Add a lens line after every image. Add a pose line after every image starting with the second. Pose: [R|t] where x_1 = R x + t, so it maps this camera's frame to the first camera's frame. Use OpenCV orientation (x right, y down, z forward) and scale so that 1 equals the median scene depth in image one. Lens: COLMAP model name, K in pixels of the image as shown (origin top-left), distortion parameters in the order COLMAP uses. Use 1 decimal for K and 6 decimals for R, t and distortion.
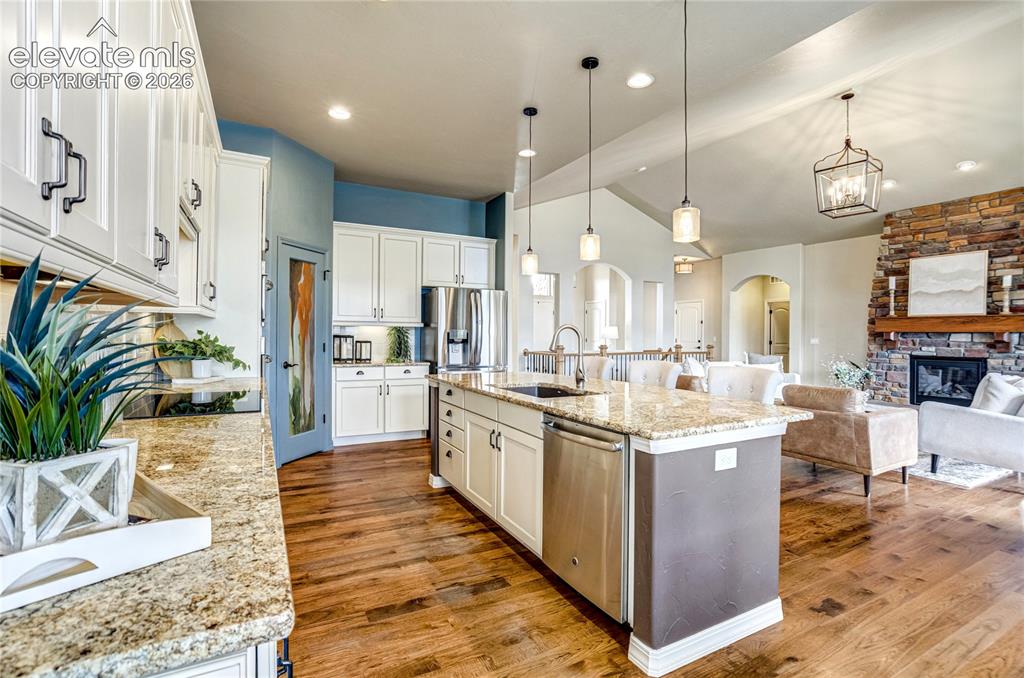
lens RADIAL K [[474.4, 0, 507.7], [0, 474.4, 332.4], [0, 0, 1]] dist [-0.042343, 0.009086]
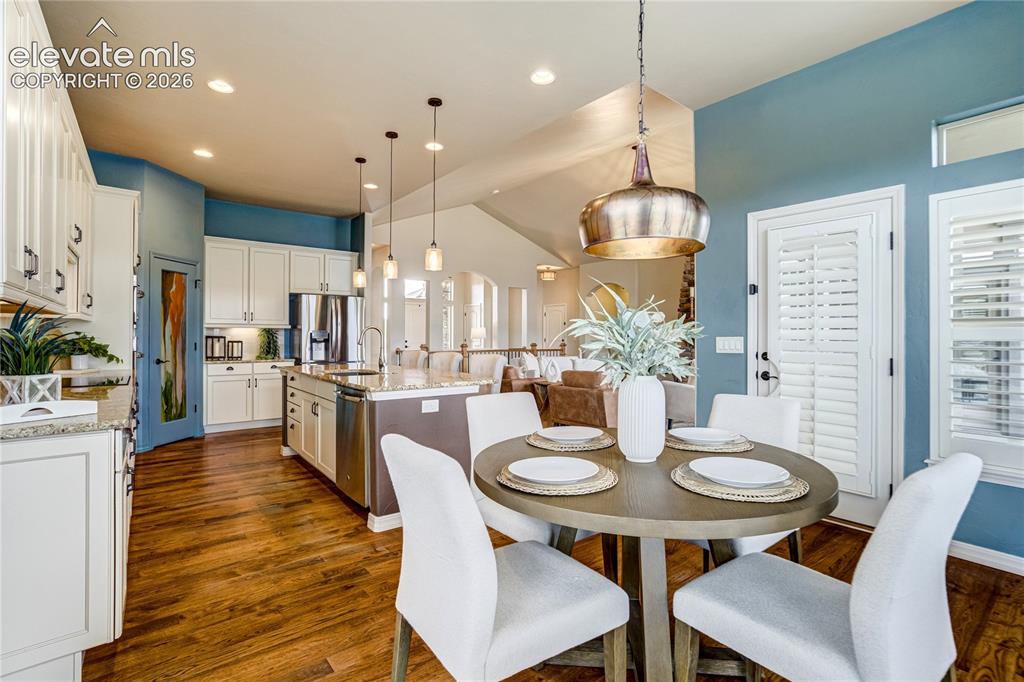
lens RADIAL K [[474.4, 0, 495.0], [0, 474.4, 330.2], [0, 0, 1]] dist [-0.042343, 0.009086]
pose [[0.986316, -0.004499, 0.164805, 0.121788], [0.005701, 0.999960, -0.006823, 0.003740], [-0.164768, 0.007669, 0.986302, -0.205523]]
